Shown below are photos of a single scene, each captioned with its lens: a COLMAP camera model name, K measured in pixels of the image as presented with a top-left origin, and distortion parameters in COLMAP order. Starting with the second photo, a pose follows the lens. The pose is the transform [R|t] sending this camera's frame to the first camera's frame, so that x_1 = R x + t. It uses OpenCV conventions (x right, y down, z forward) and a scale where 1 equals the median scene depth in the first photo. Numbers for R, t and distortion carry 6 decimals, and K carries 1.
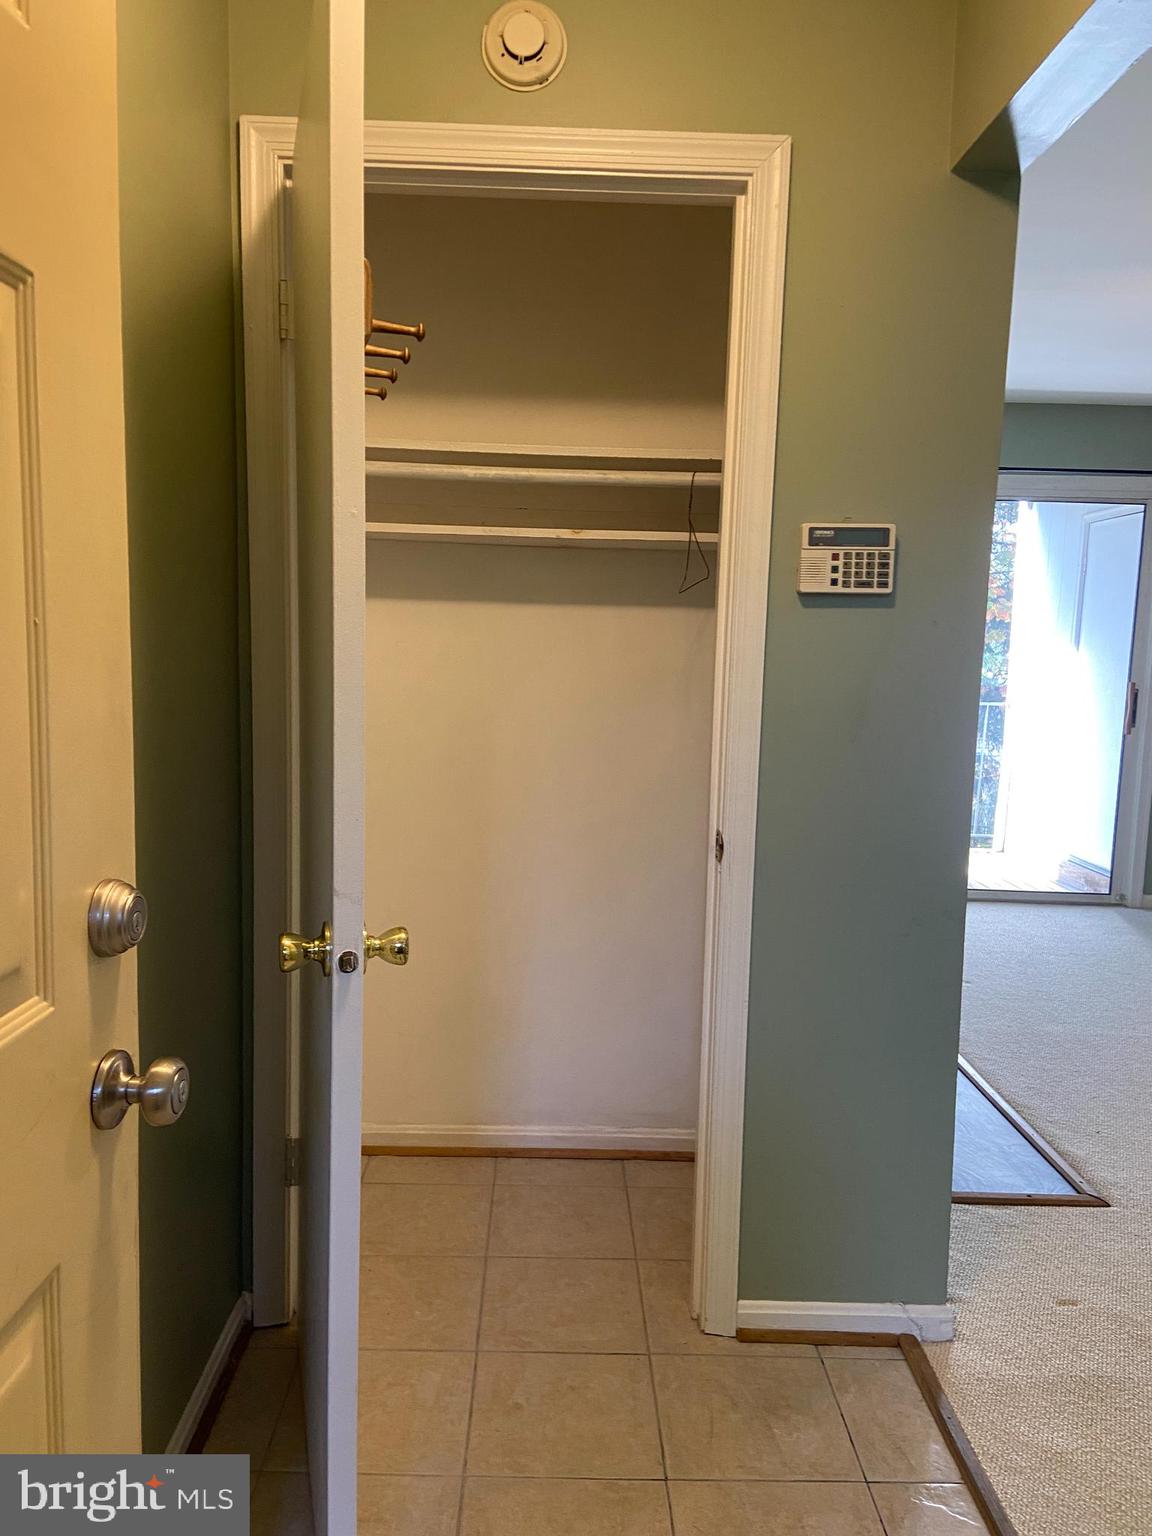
lens RADIAL K [[1190.7, 0, 575.7], [0, 1190.7, 808.1], [0, 0, 1]] dist [0.079090, -0.000542]
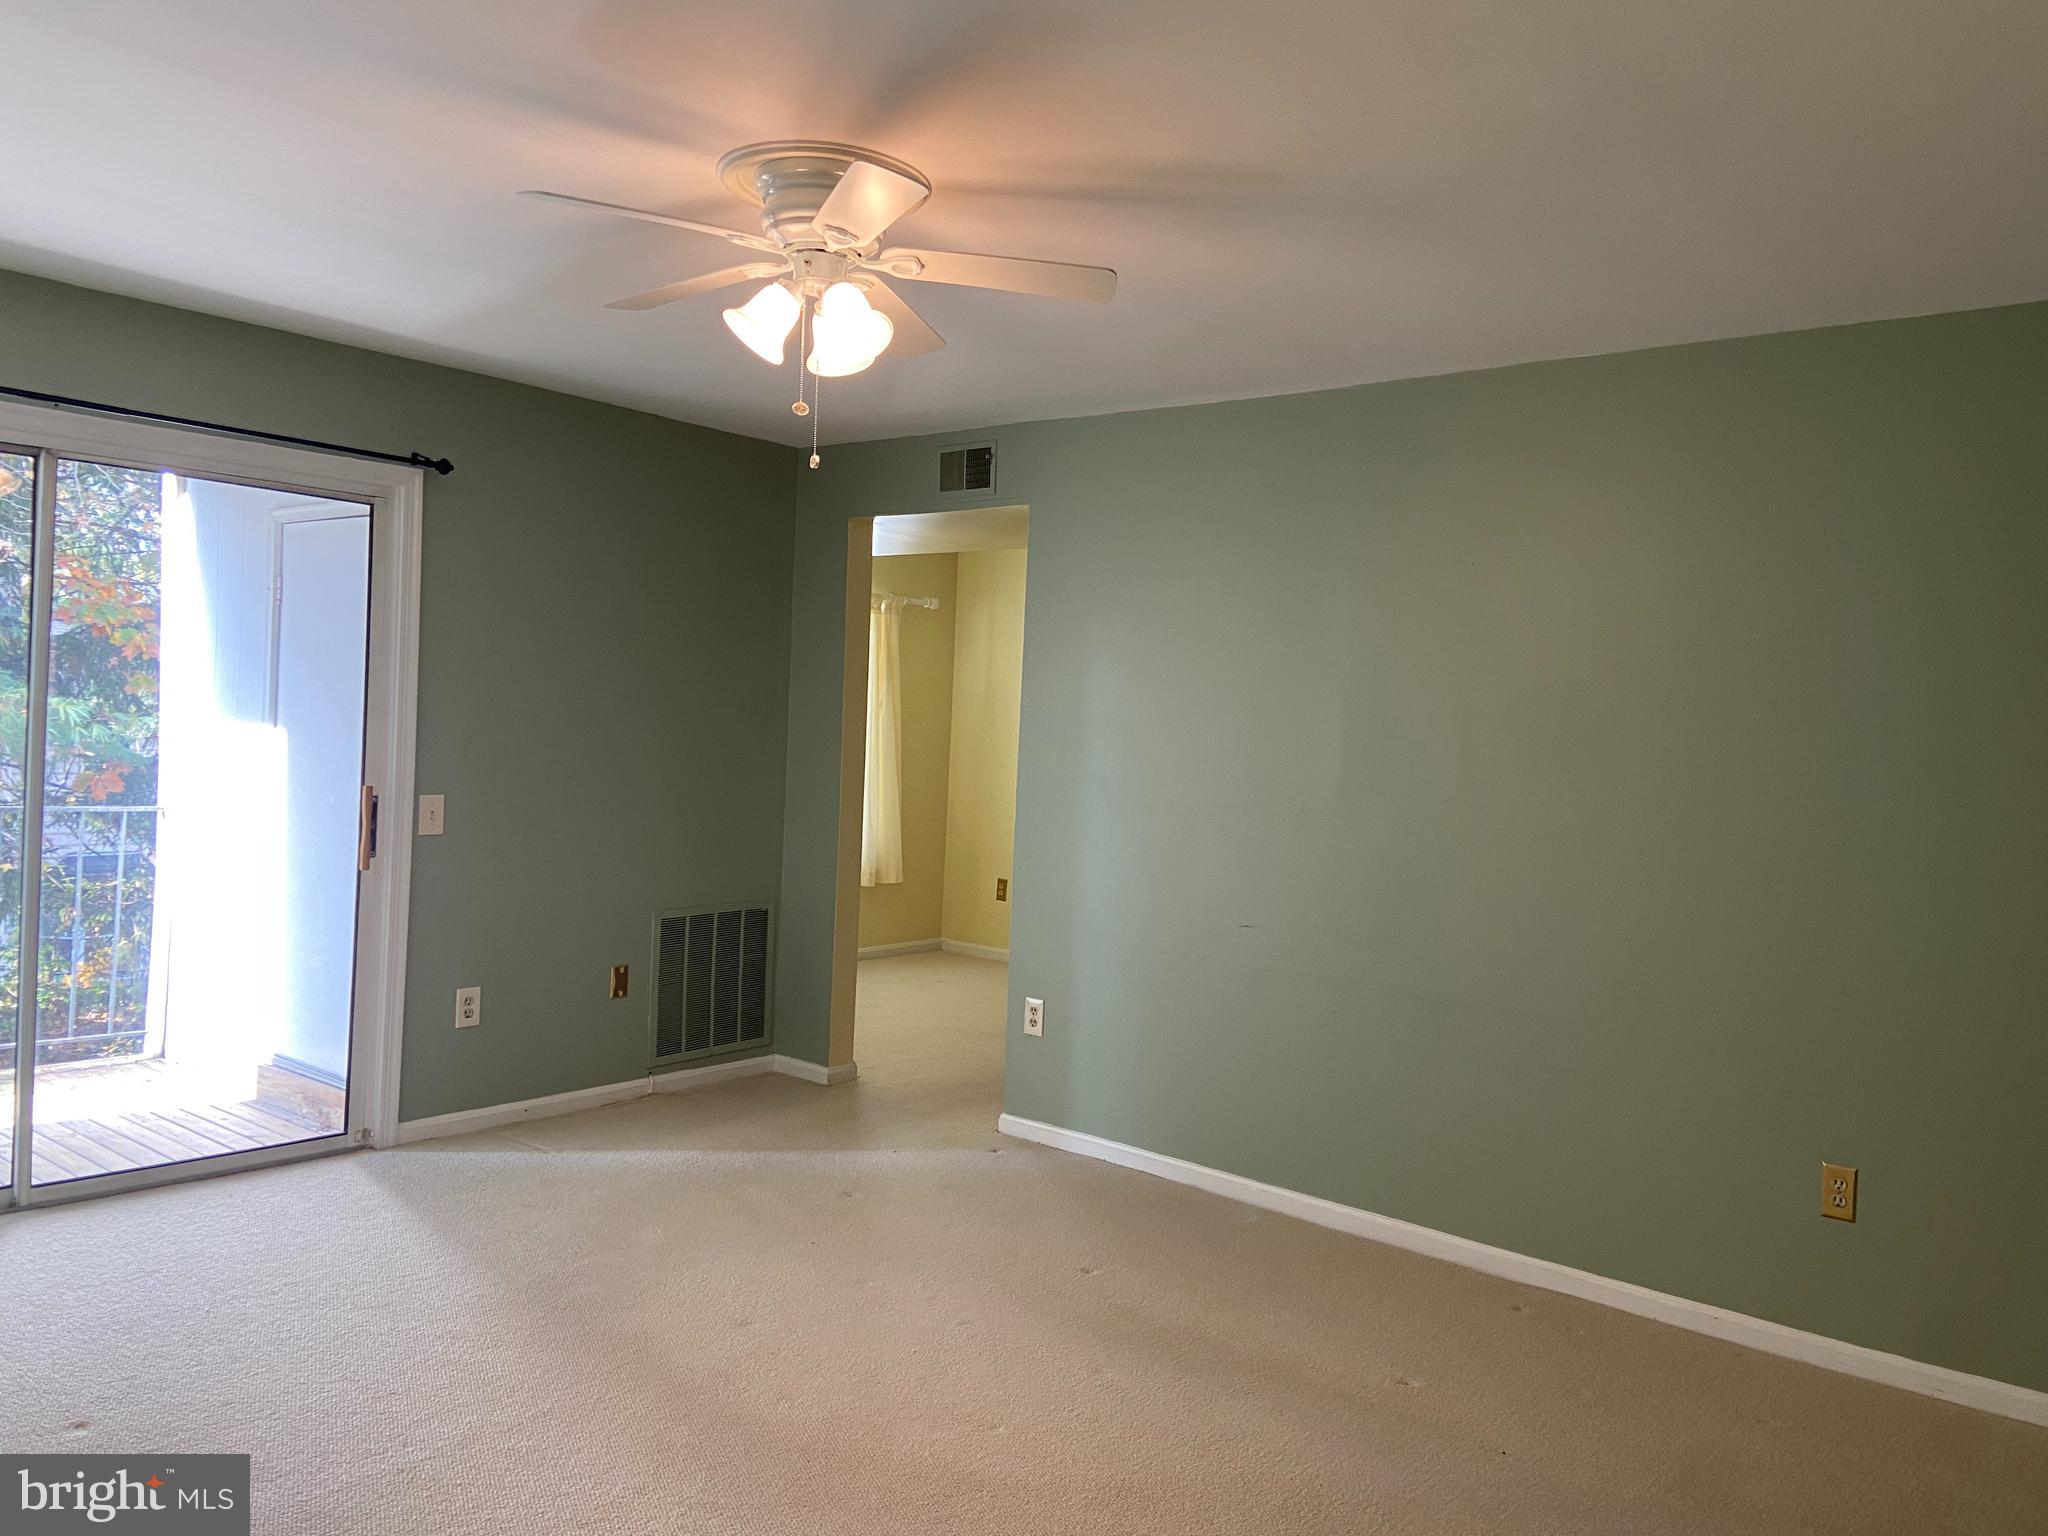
lens RADIAL K [[1518.9, 0, 1039.9], [0, 1518.9, 768.1], [0, 0, 1]] dist [0.003965, -0.004437]
pose [[0.662439, -0.004897, 0.749100, 0.105071], [0.061008, 0.997010, -0.047432, -0.052592], [-0.746628, 0.077122, 0.660757, 0.229583]]
